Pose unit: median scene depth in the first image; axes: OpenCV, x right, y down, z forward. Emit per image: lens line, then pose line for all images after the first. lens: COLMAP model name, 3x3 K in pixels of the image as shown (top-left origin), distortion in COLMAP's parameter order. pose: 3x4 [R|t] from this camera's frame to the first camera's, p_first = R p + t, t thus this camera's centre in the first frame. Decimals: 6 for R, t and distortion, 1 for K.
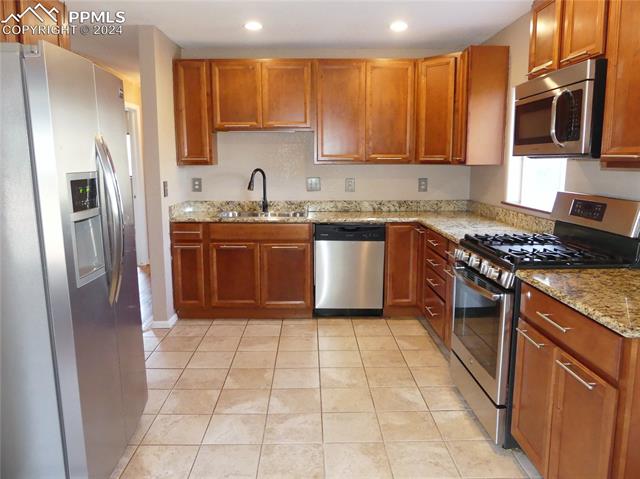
lens RADIAL K [[488.9, 0, 316.2], [0, 488.9, 242.6], [0, 0, 1]] dist [-0.032262, 0.002144]
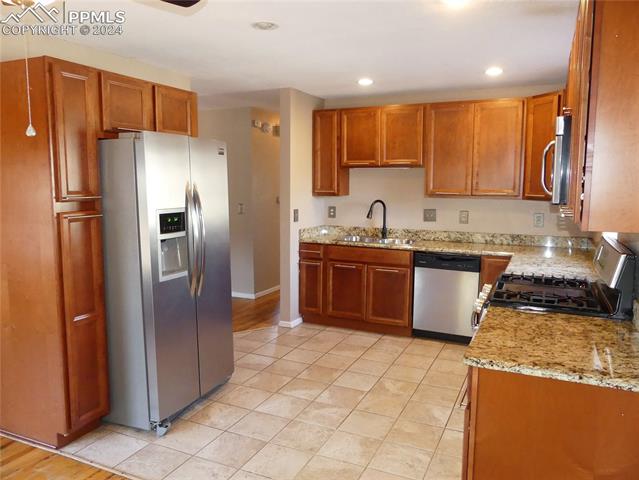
lens RADIAL K [[488.2, 0, 315.7], [0, 488.2, 243.1], [0, 0, 1]] dist [-0.032262, 0.002144]
pose [[0.896525, 0.061294, -0.438731, 0.275048], [-0.078237, 0.996721, -0.020623, -0.017168], [0.436029, 0.052814, 0.898382, -0.089457]]
